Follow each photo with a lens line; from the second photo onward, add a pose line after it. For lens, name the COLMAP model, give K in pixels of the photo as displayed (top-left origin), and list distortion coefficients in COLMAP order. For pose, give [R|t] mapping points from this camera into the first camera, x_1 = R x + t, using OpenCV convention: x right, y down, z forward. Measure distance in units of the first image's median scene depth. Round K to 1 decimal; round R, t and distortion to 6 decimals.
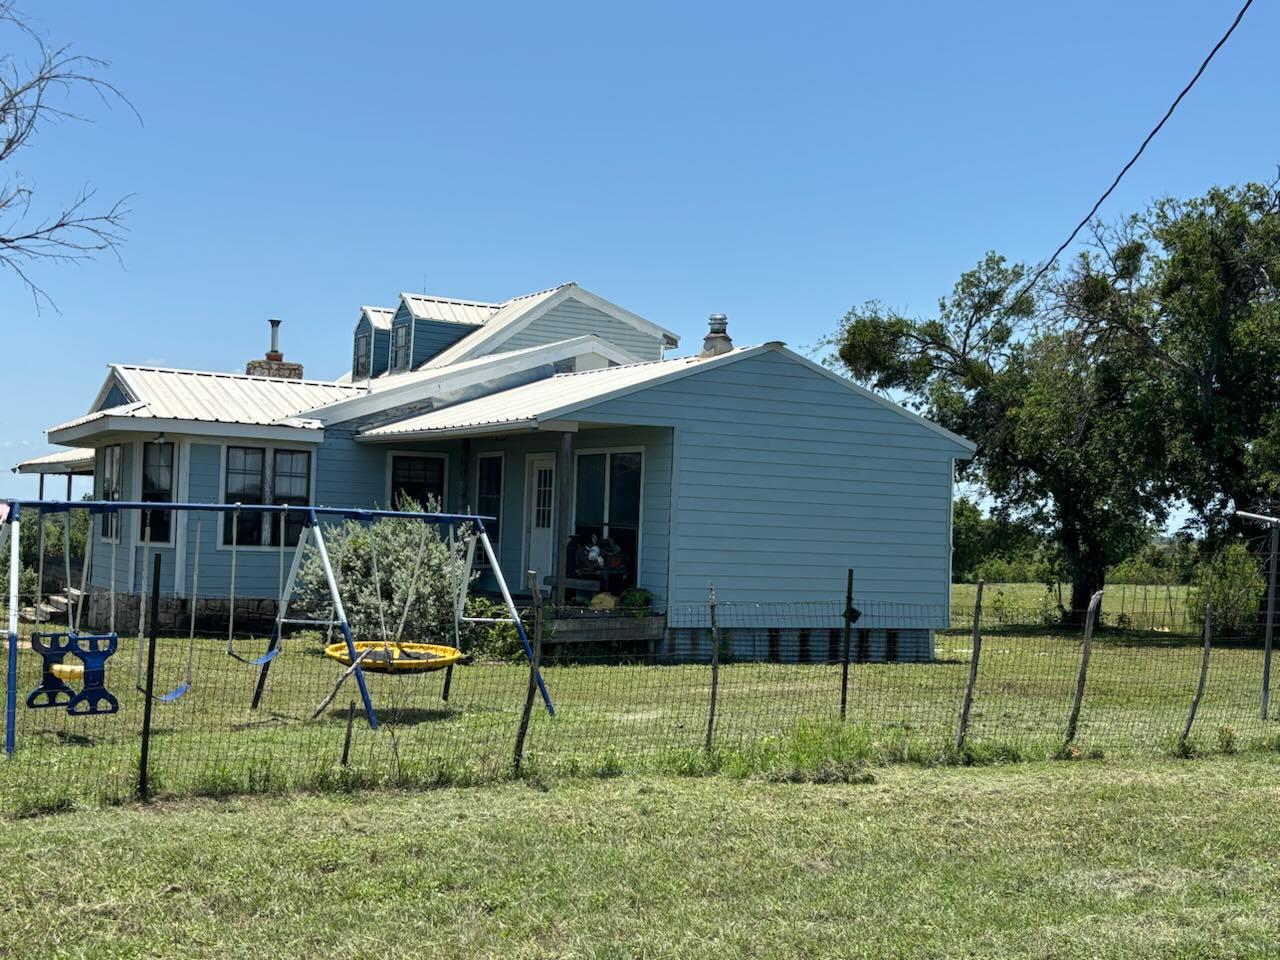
lens RADIAL K [[1587.4, 0, 640.0], [0, 1587.4, 480.0], [0, 0, 1]] dist [0.062870, -0.006387]
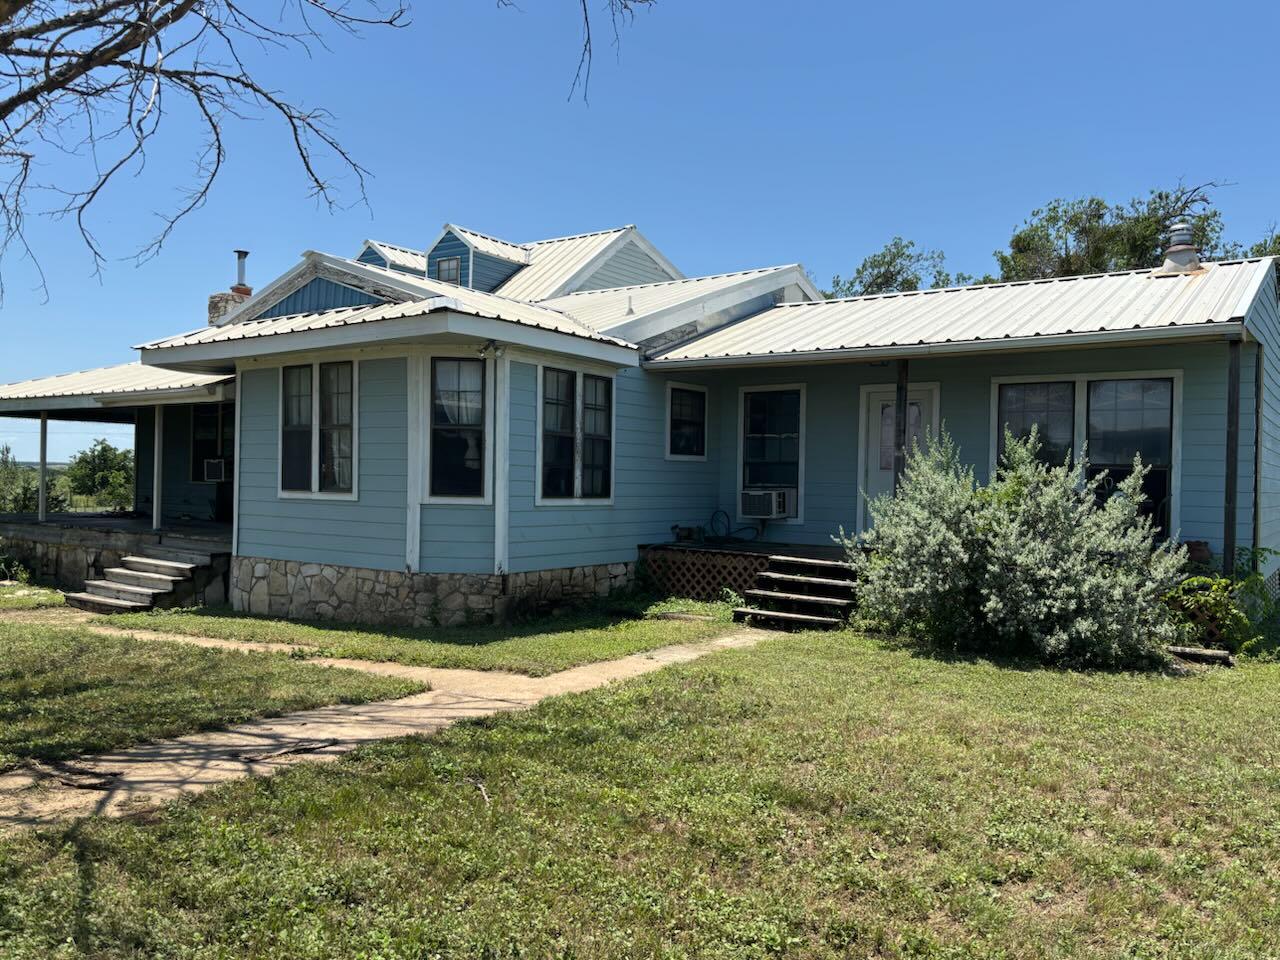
lens RADIAL K [[1019.6, 0, 640.0], [0, 1019.6, 480.0], [0, 0, 1]] dist [0.002947, 0.000063]
pose [[0.895330, -0.020678, 0.444923, -0.335029], [0.002475, 0.999137, 0.041455, 0.009325], [-0.445396, -0.036015, 0.894609, 0.425532]]
